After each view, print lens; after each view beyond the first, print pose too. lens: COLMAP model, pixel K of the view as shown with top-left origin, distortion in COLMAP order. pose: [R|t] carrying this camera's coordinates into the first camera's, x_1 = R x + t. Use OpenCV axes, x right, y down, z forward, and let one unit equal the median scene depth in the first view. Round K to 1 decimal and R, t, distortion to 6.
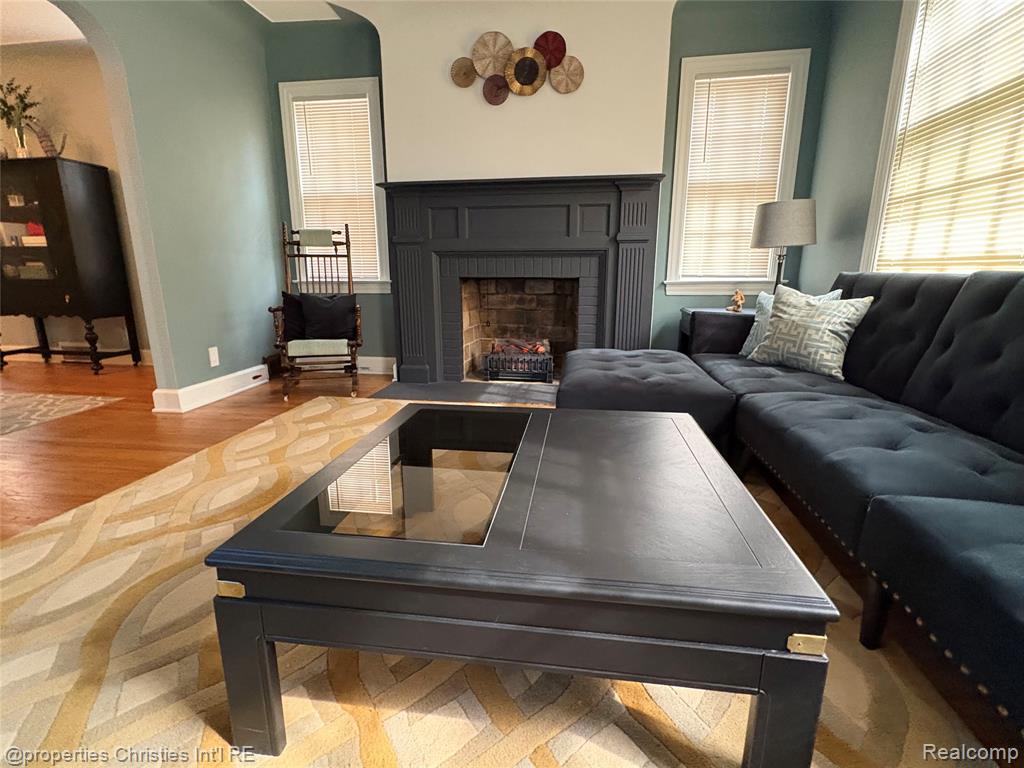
lens RADIAL K [[491.9, 0, 509.5], [0, 491.9, 383.5], [0, 0, 1]] dist [0.003075, -0.000630]
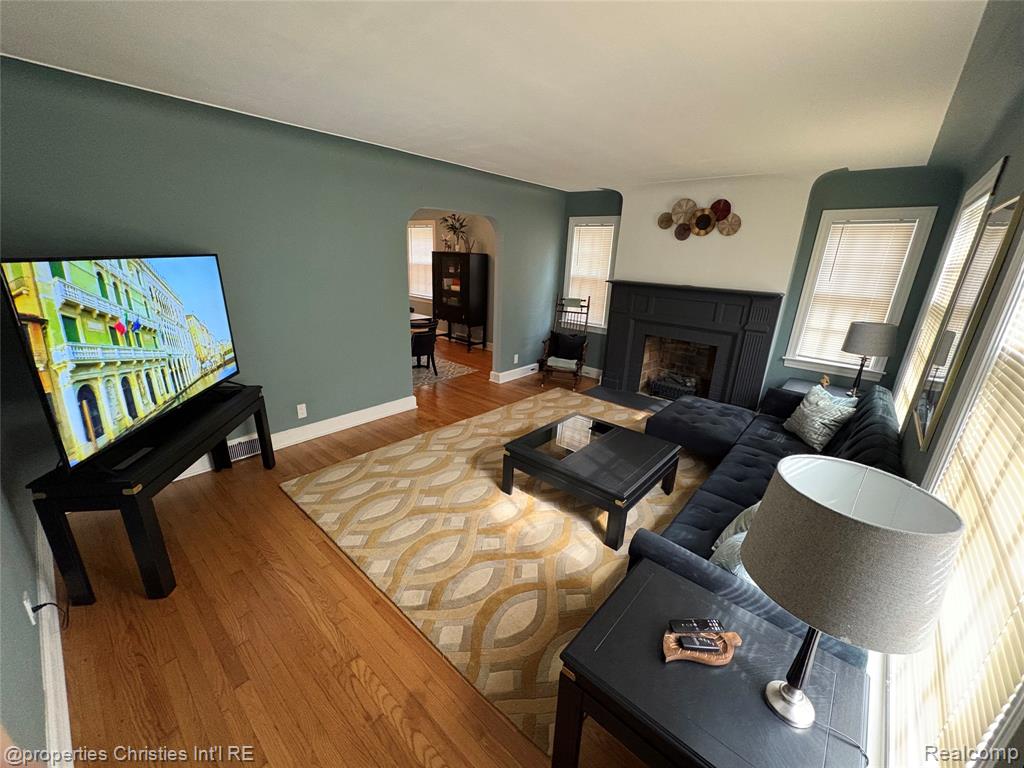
lens RADIAL K [[407.8, 0, 512.1], [0, 407.8, 384.6], [0, 0, 1]] dist [0.001652, -0.000645]
pose [[0.840893, 0.200295, -0.502773, 0.293213], [-0.163036, 0.979590, 0.117570, -0.153430], [0.516060, -0.016893, 0.856386, -0.518942]]
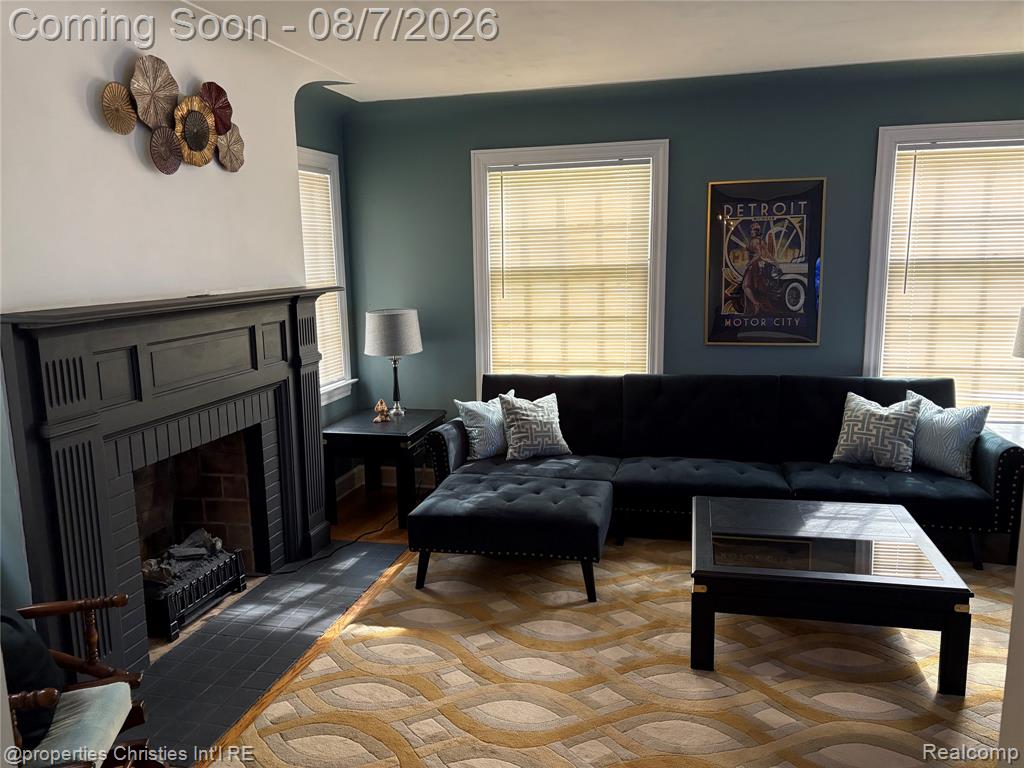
lens RADIAL K [[772.2, 0, 511.8], [0, 772.2, 387.7], [0, 0, 1]] dist [0.043508, -0.035808]
pose [[0.089216, -0.174218, 0.980657, -0.968558], [0.245677, 0.958011, 0.147844, -0.367248], [-0.965237, 0.227735, 0.128272, 0.554023]]
